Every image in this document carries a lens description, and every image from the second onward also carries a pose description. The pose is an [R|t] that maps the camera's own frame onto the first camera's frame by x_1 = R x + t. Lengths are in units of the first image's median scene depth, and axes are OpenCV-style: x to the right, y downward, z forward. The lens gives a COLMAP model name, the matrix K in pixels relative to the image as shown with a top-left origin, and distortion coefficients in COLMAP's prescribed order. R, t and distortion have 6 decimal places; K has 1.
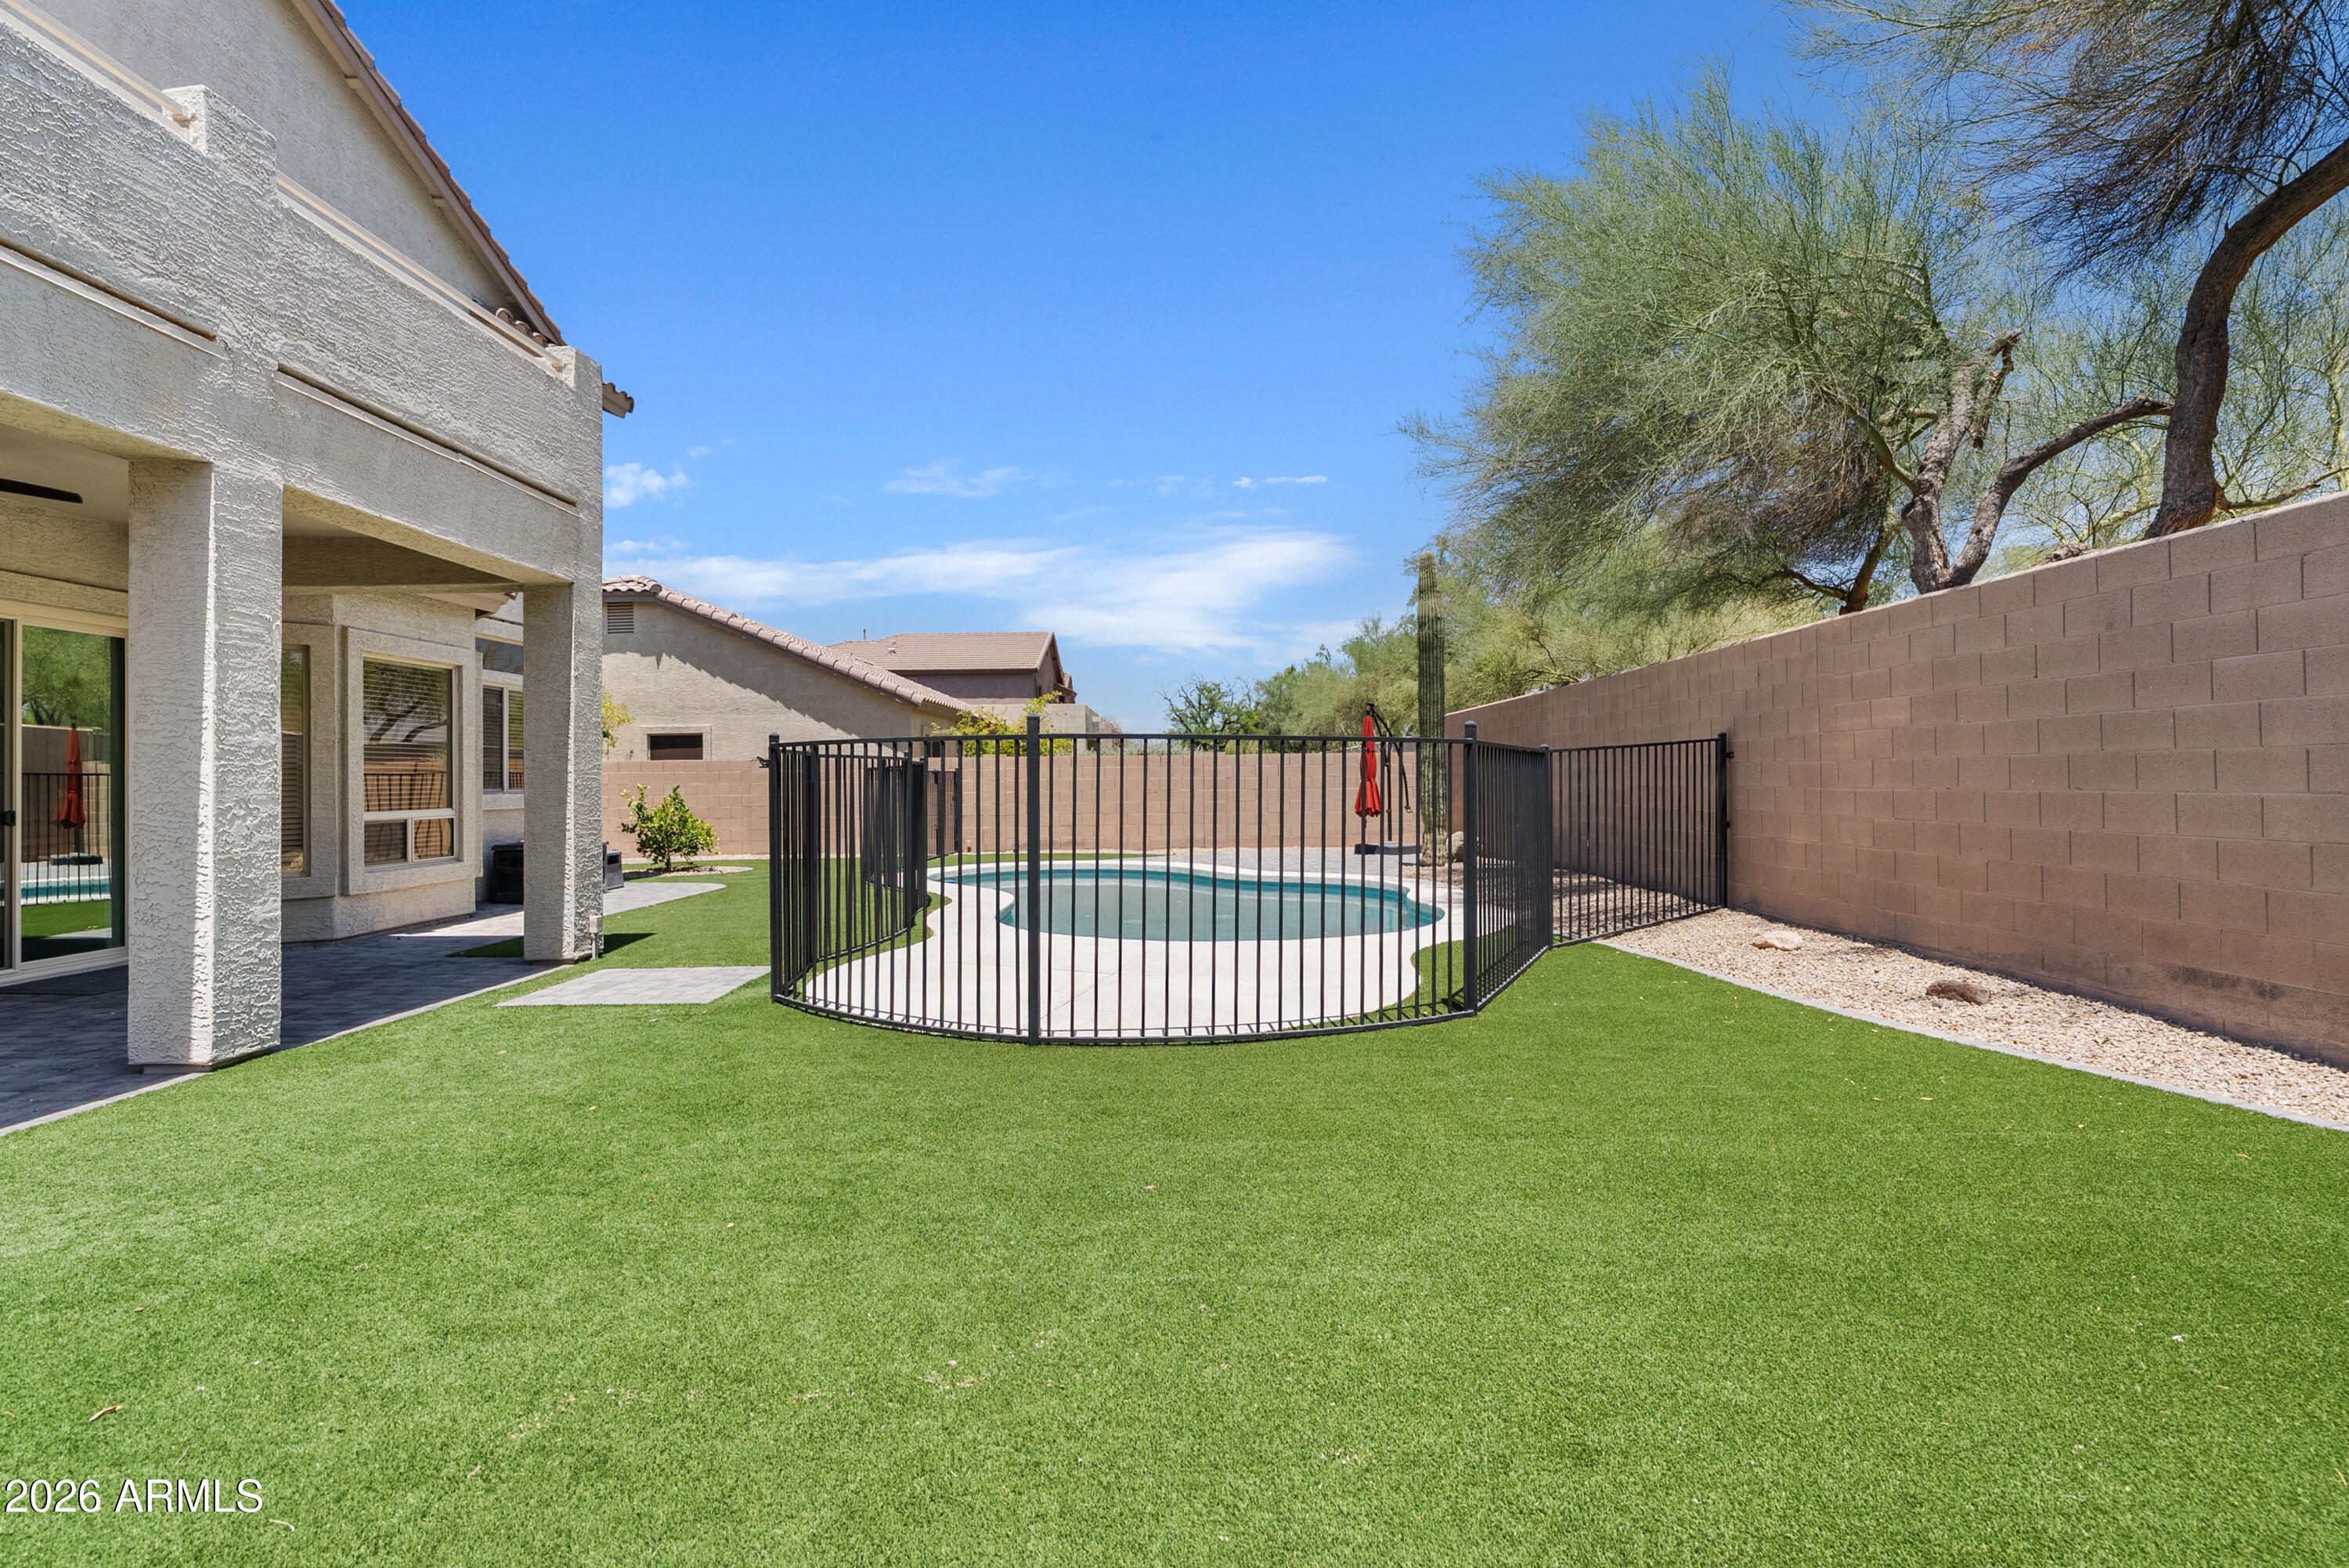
lens RADIAL K [[1076.8, 0, 1184.4], [0, 1076.8, 769.1], [0, 0, 1]] dist [-0.007055, 0.004047]
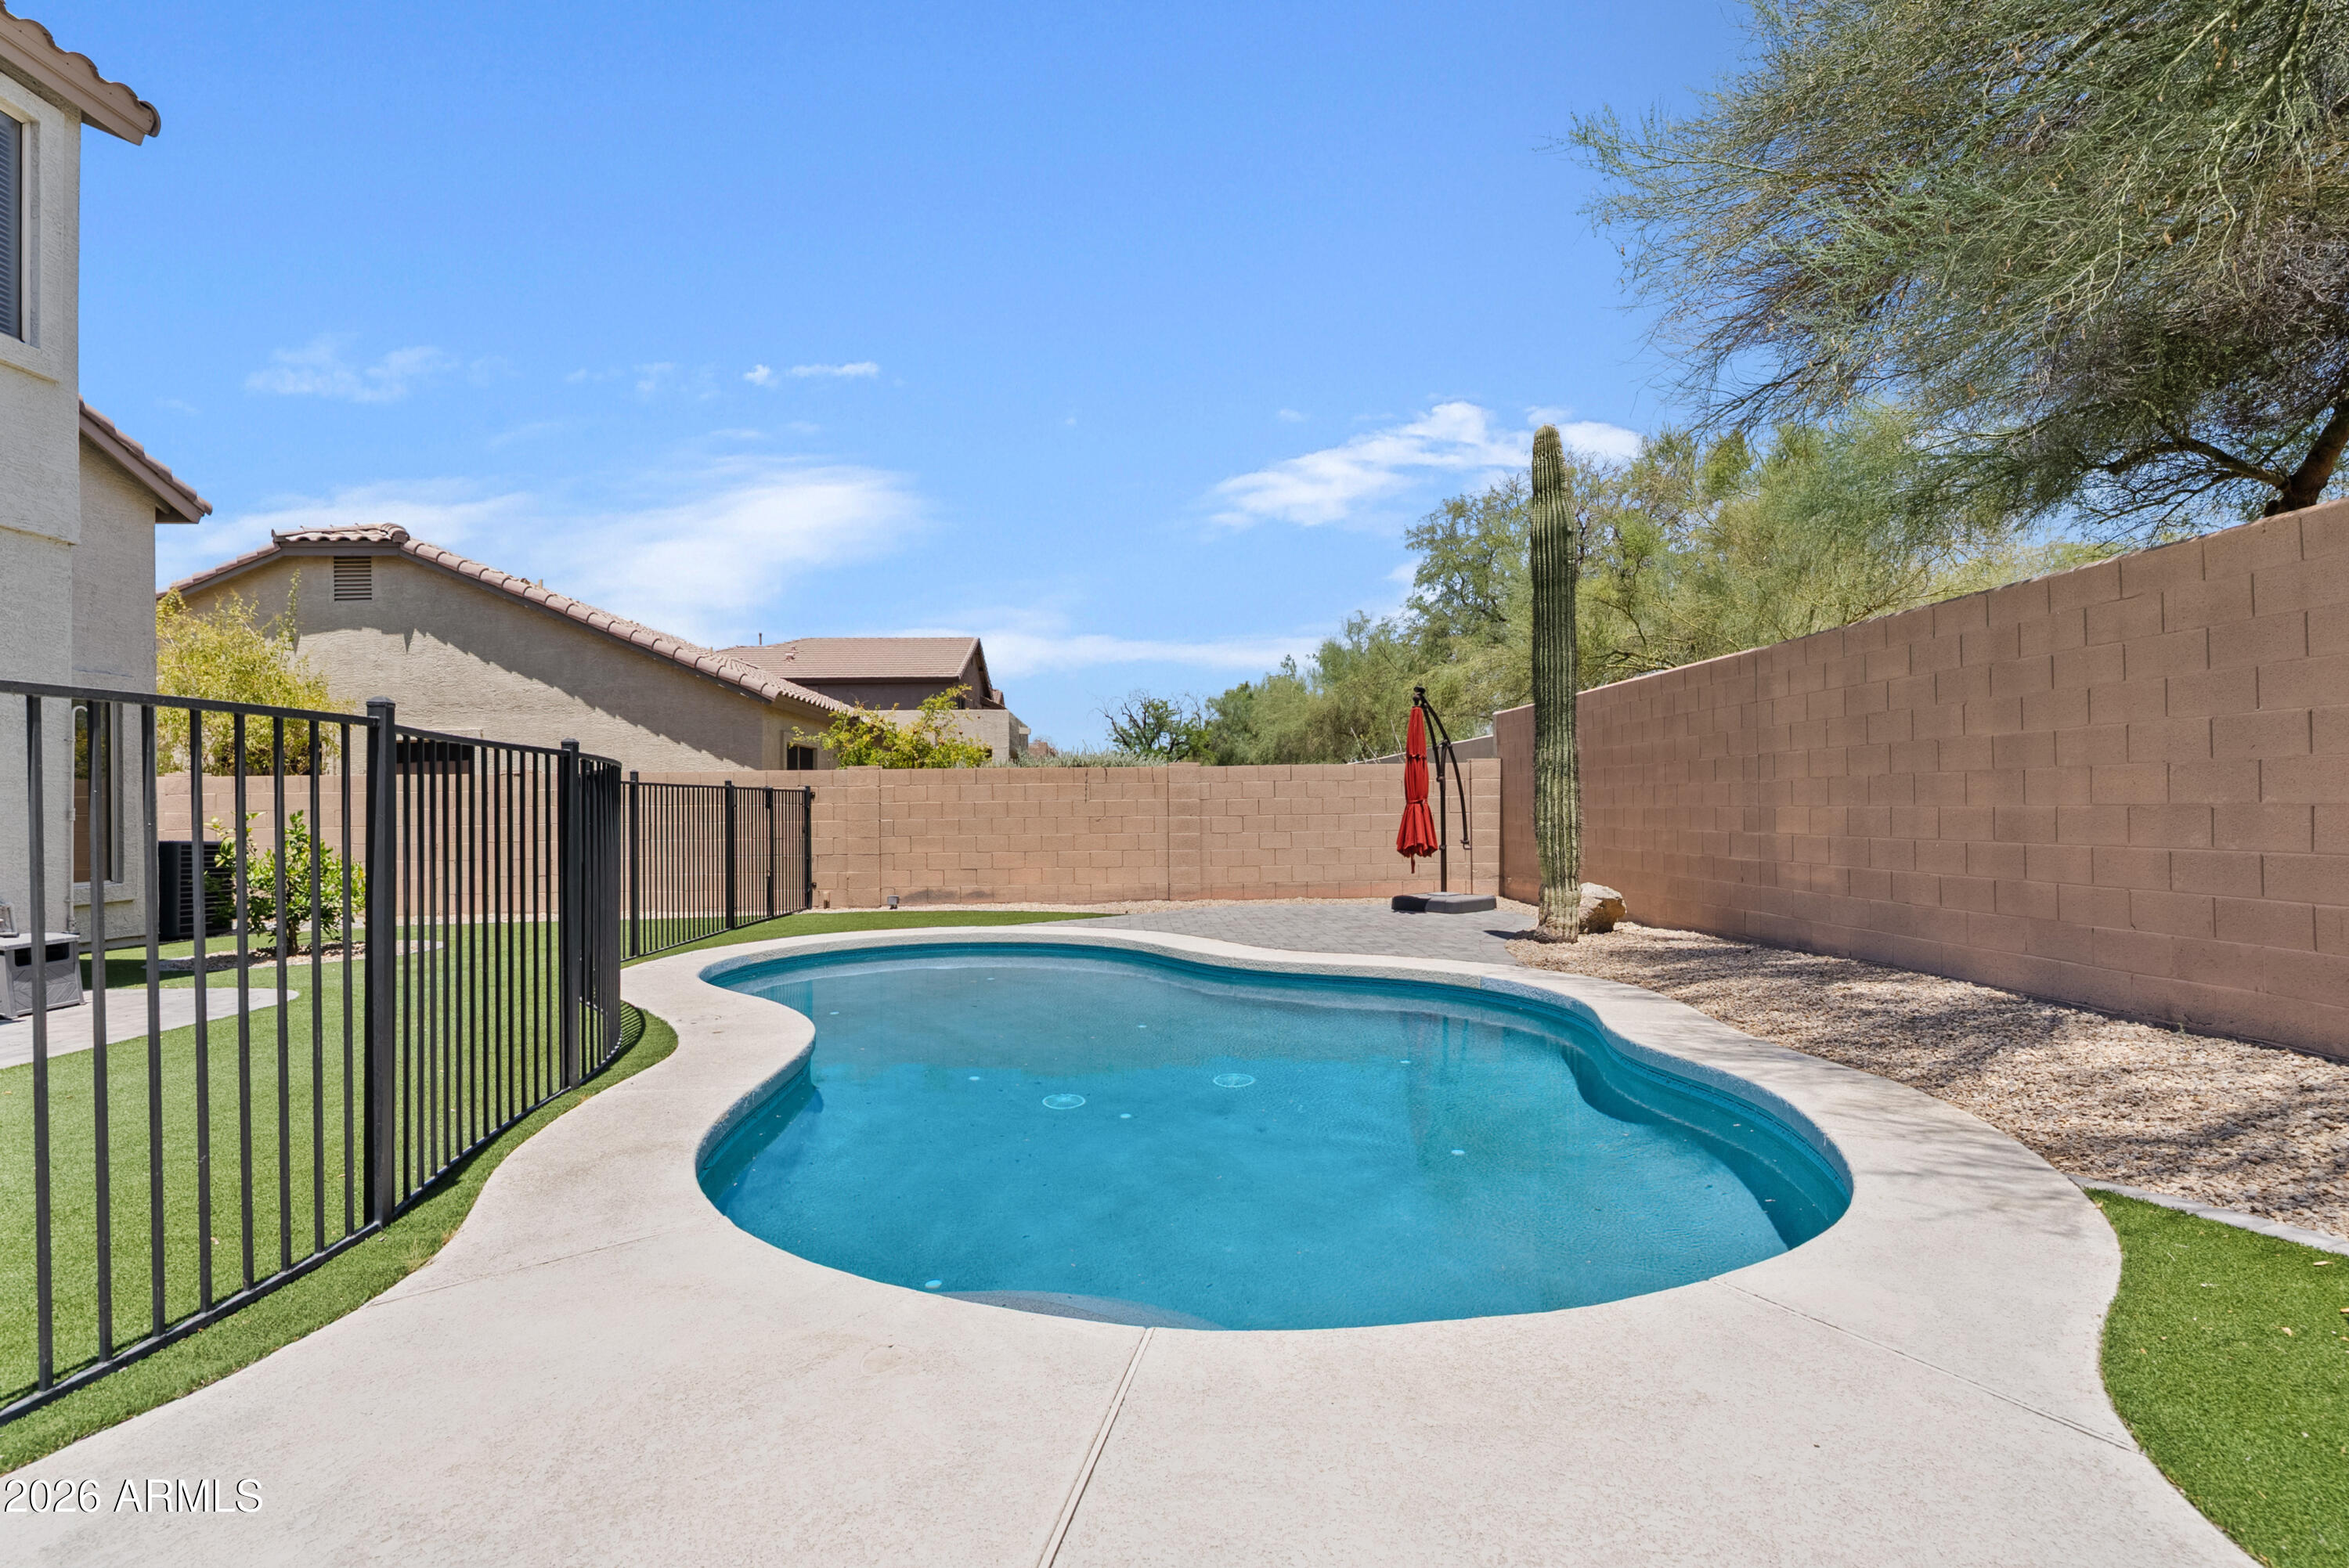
lens RADIAL K [[1076.8, 0, 1165.0], [0, 1076.8, 799.3], [0, 0, 1]] dist [-0.007055, 0.004047]
pose [[0.999294, -0.000865, 0.037557, -0.011771], [0.000806, 0.999998, 0.001580, 0.008422], [-0.037558, -0.001548, 0.999293, 0.366161]]
